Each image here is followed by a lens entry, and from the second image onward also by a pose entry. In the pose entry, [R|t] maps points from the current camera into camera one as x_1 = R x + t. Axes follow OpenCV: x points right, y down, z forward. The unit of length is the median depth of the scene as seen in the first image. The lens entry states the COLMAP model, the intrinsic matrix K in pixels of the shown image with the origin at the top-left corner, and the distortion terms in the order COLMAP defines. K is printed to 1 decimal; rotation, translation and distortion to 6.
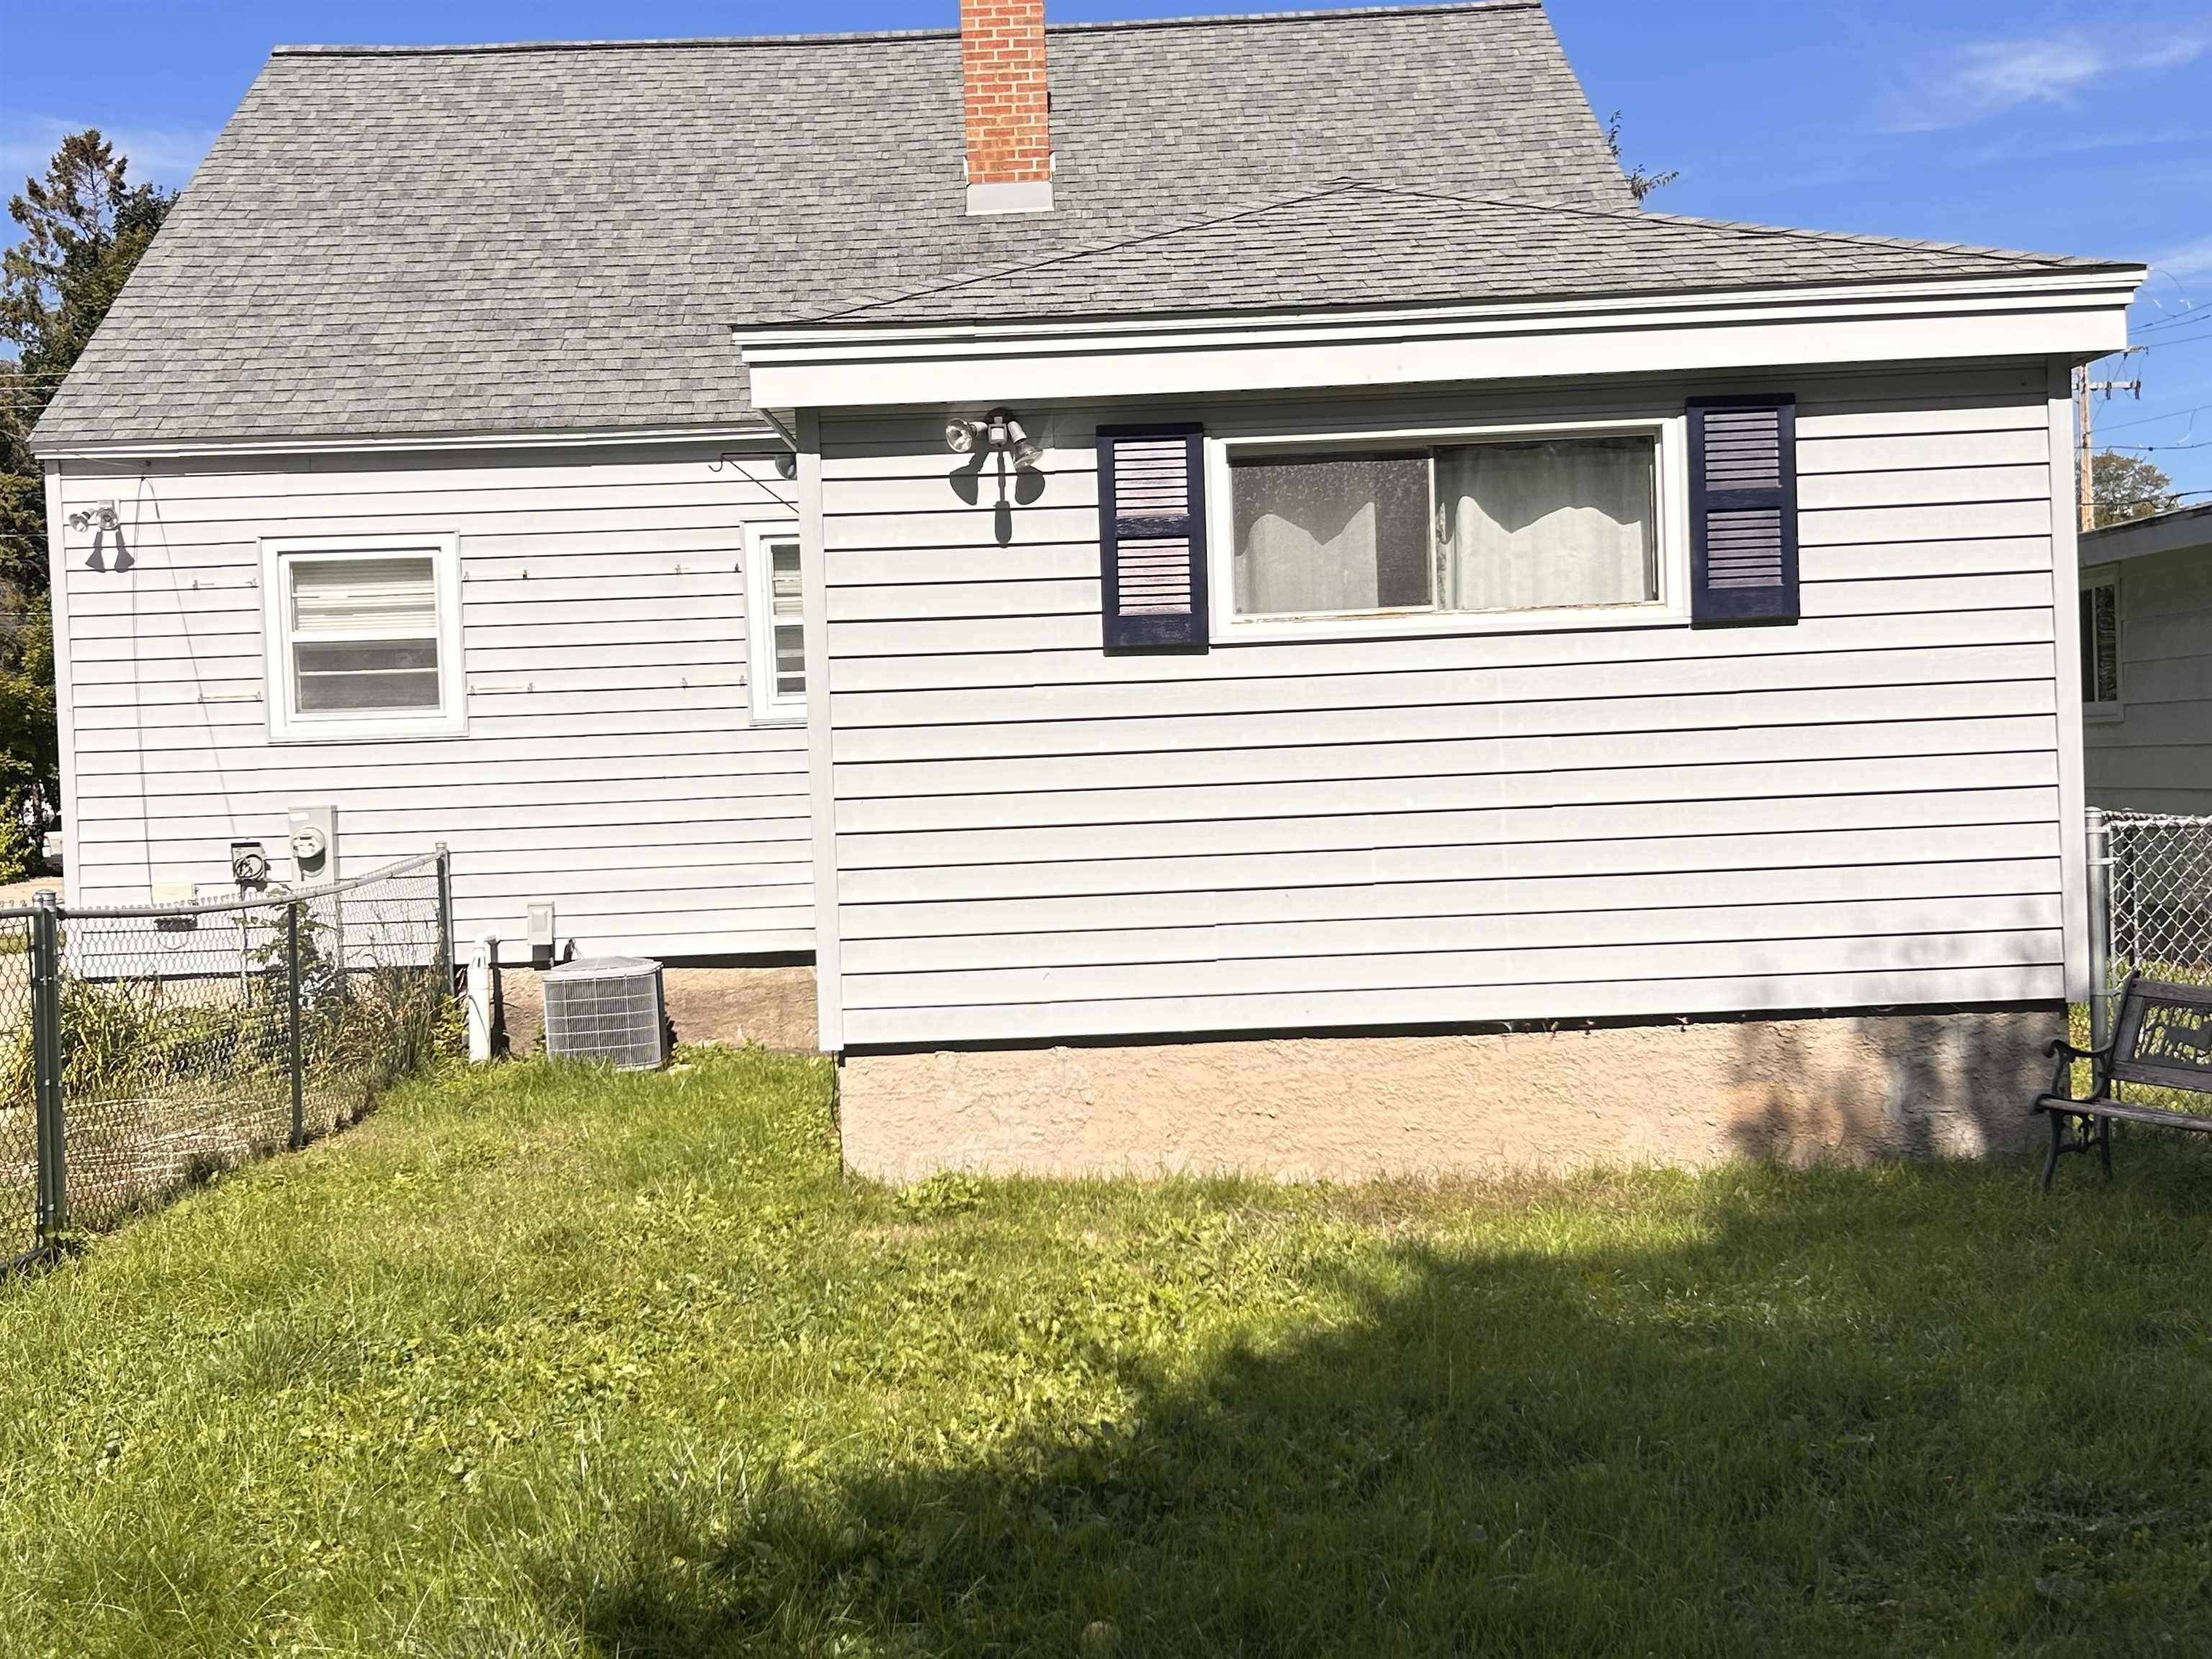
lens RADIAL K [[2394.3, 0, 1104.7], [0, 2394.3, 828.0], [0, 0, 1]] dist [0.074916, 0.000000]
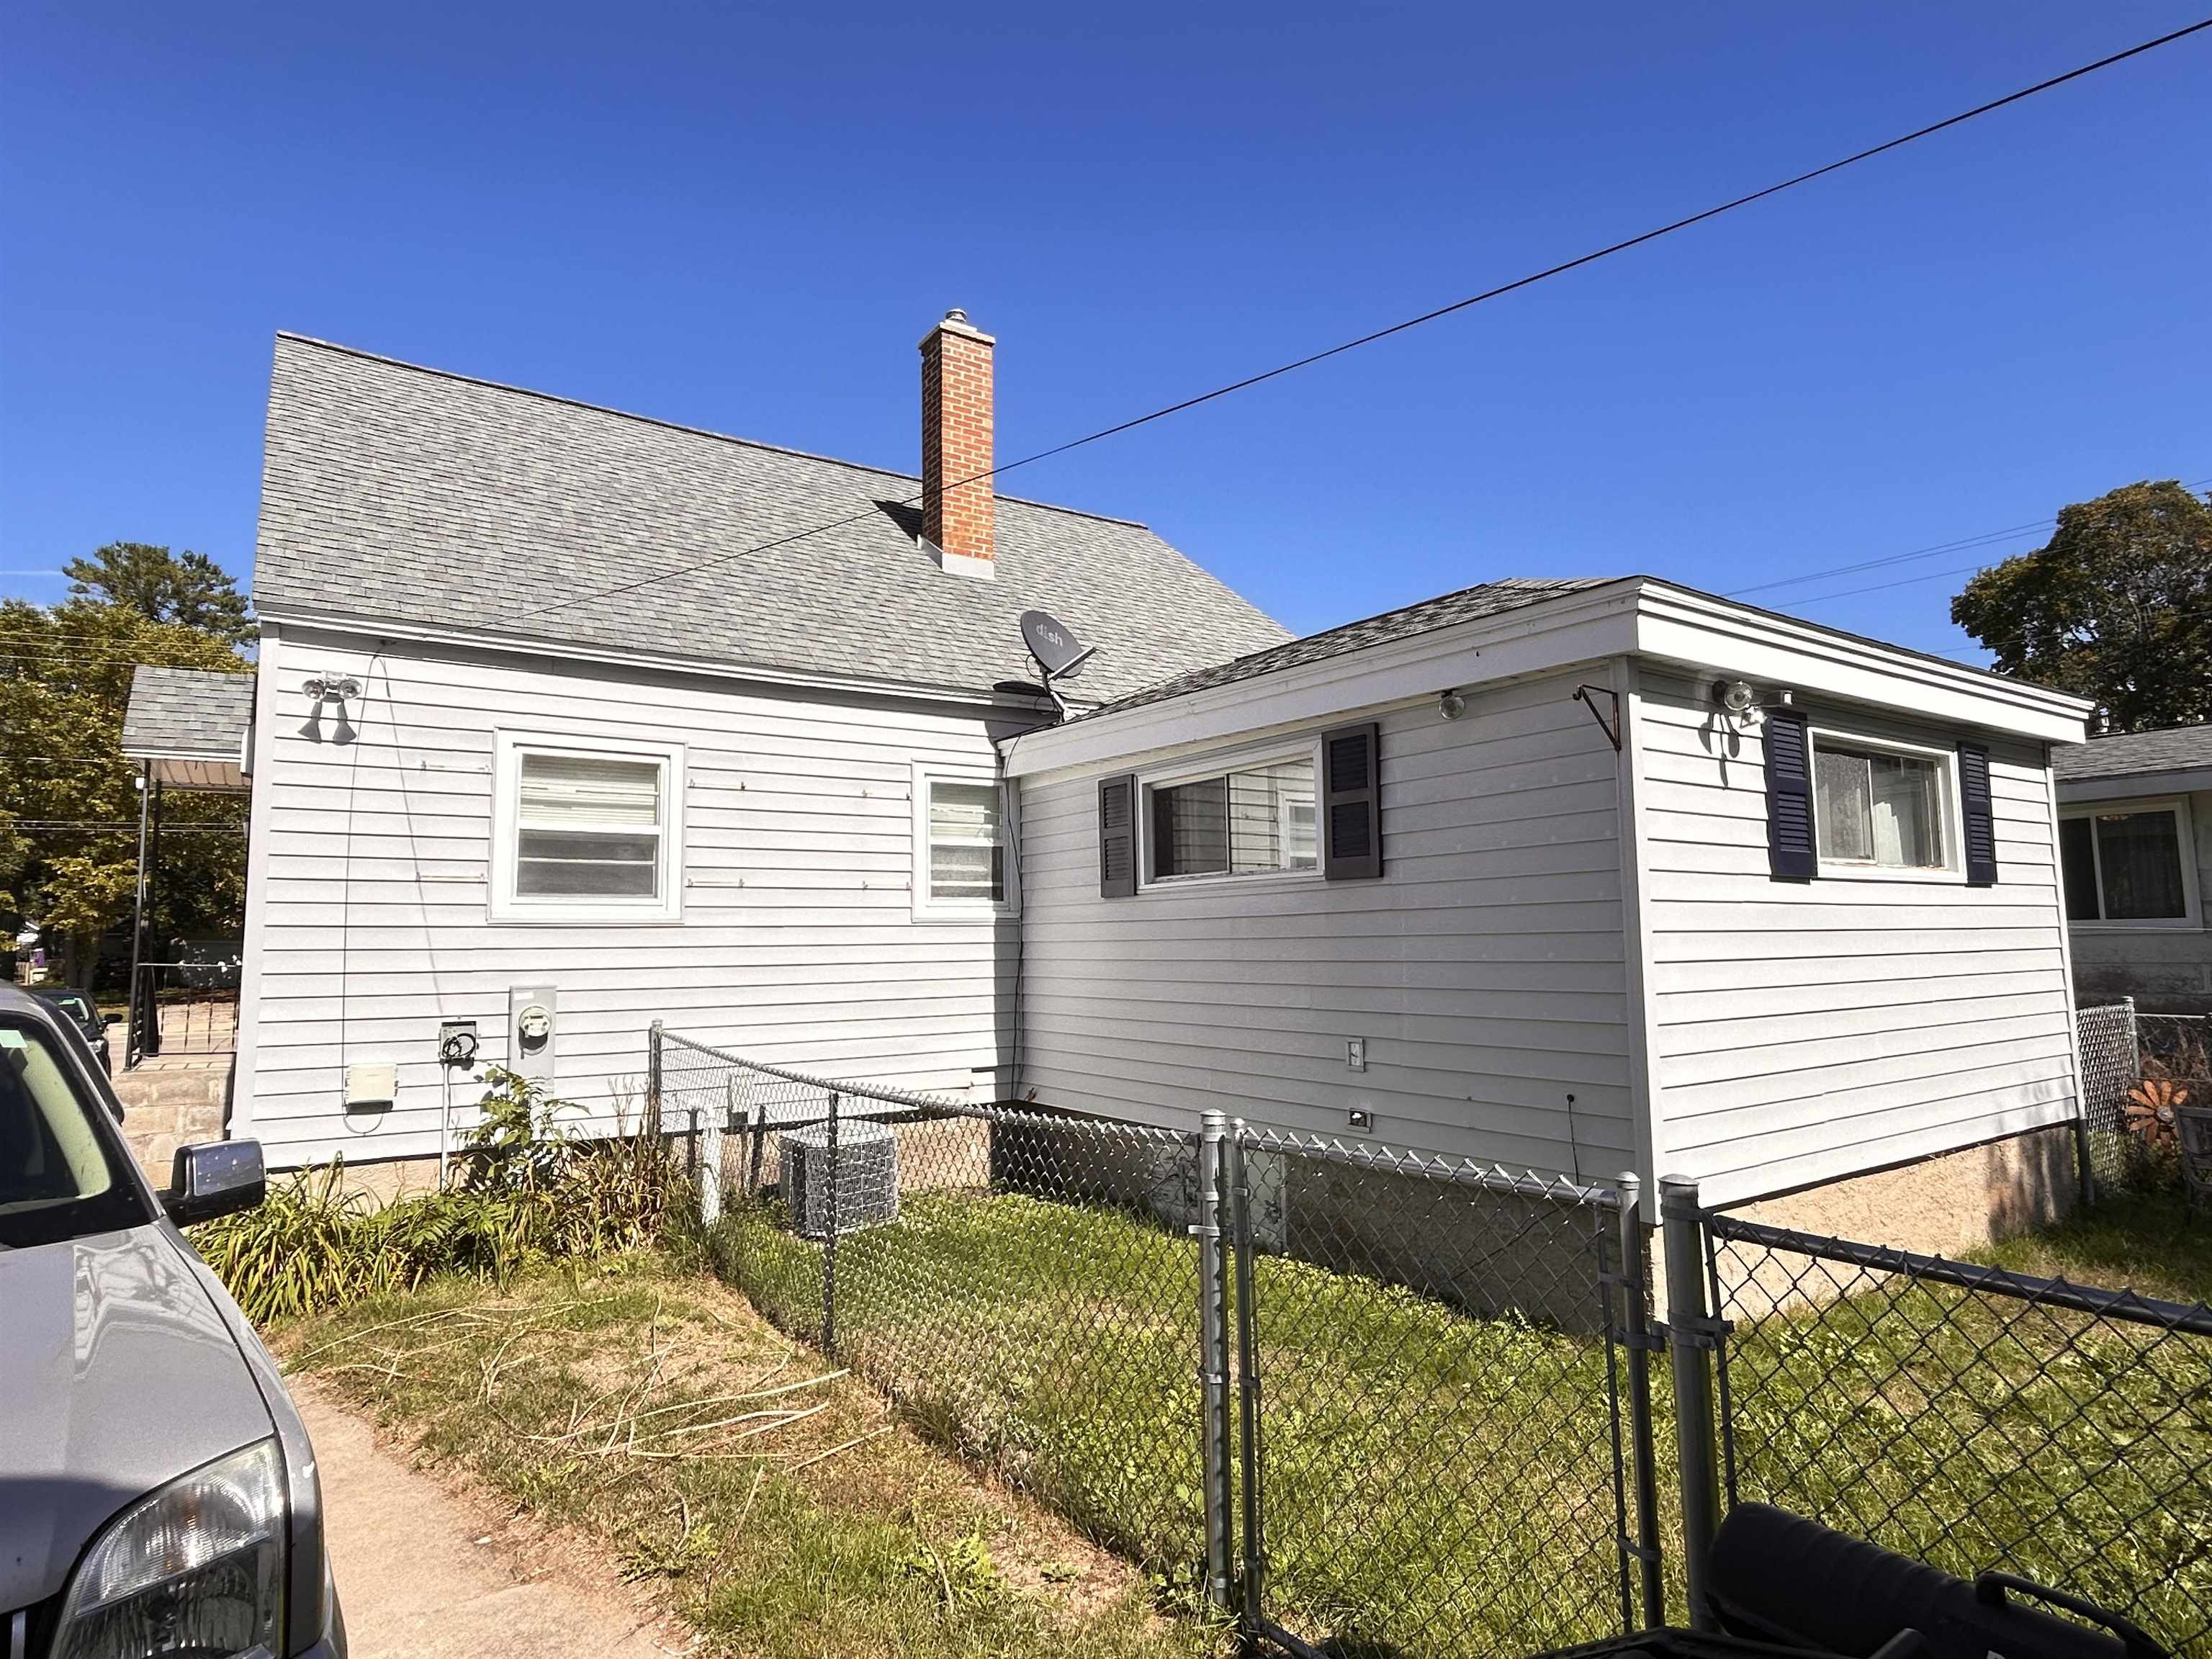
lens RADIAL K [[1213.3, 0, 1105.4], [0, 1213.3, 836.4], [0, 0, 1]] dist [0.006084, 0.000628]
pose [[0.829703, 0.077809, 0.552756, -0.417694], [-0.005626, 0.991353, -0.131104, -0.005529], [-0.558177, 0.105667, 0.822966, 0.422646]]
